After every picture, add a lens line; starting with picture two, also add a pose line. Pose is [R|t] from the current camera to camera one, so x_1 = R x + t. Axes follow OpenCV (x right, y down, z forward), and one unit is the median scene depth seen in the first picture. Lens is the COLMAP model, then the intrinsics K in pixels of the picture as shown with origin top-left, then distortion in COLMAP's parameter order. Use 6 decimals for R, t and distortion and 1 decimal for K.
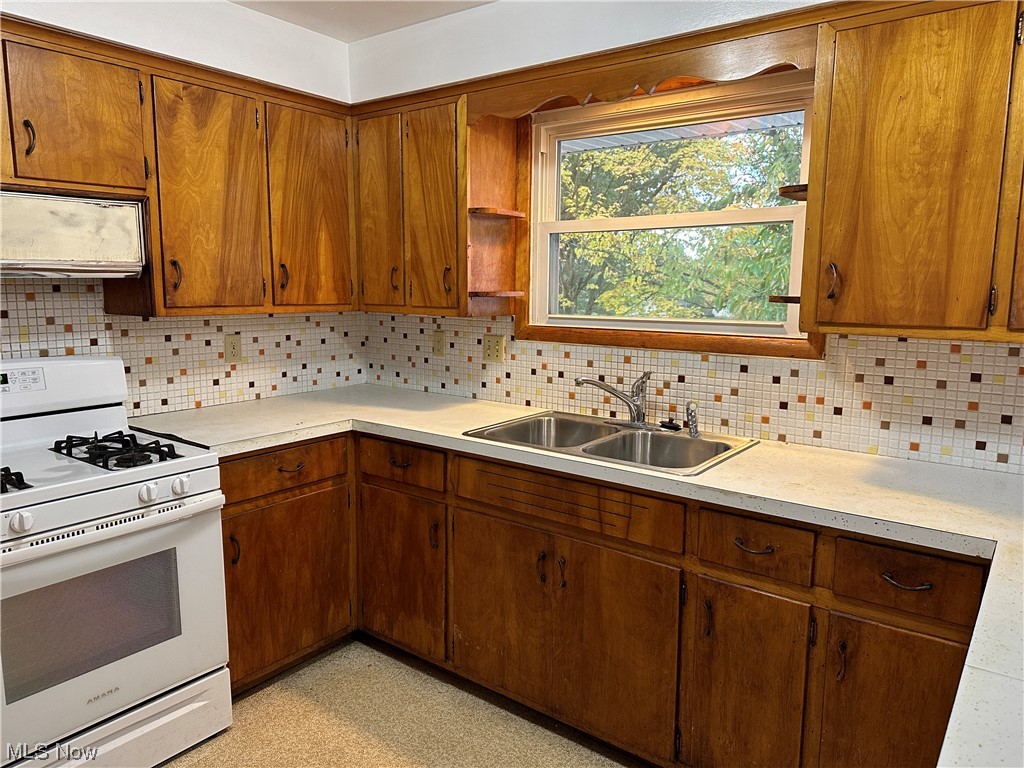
lens RADIAL K [[721.5, 0, 510.8], [0, 721.5, 383.8], [0, 0, 1]] dist [0.071954, -0.075570]
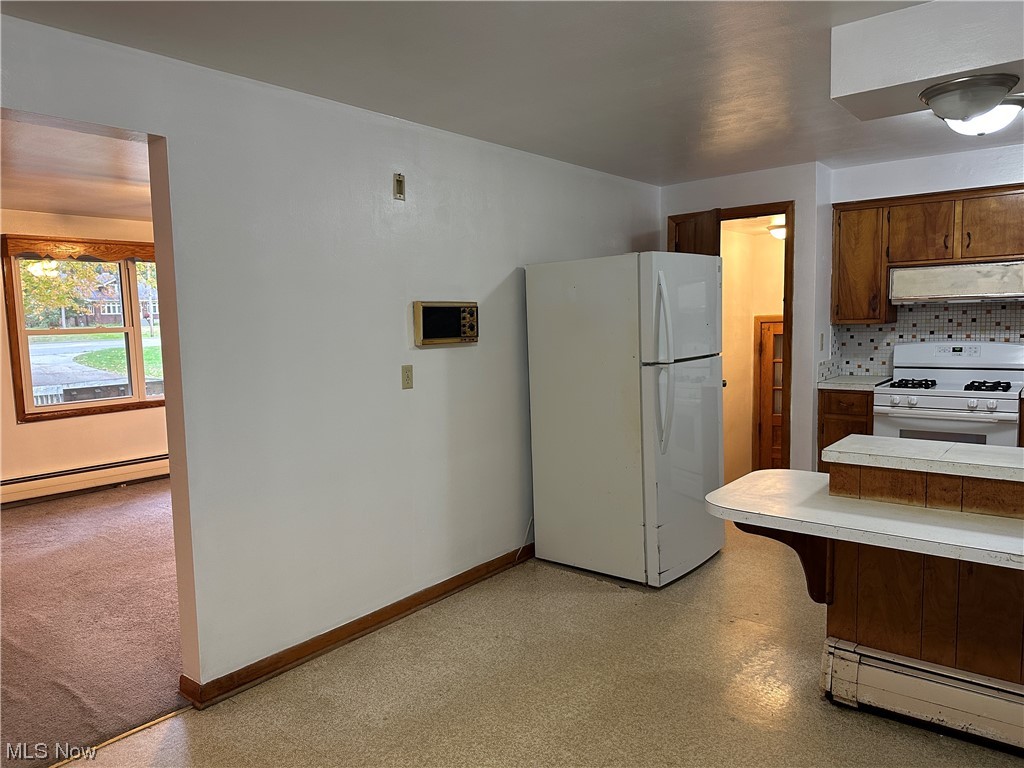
lens RADIAL K [[721.5, 0, 509.8], [0, 721.5, 391.2], [0, 0, 1]] dist [0.071954, -0.075570]
pose [[-0.027380, 0.091958, -0.995386, 1.434205], [-0.117454, 0.988566, 0.094558, 0.062950], [0.992701, 0.119501, -0.016267, -0.256740]]
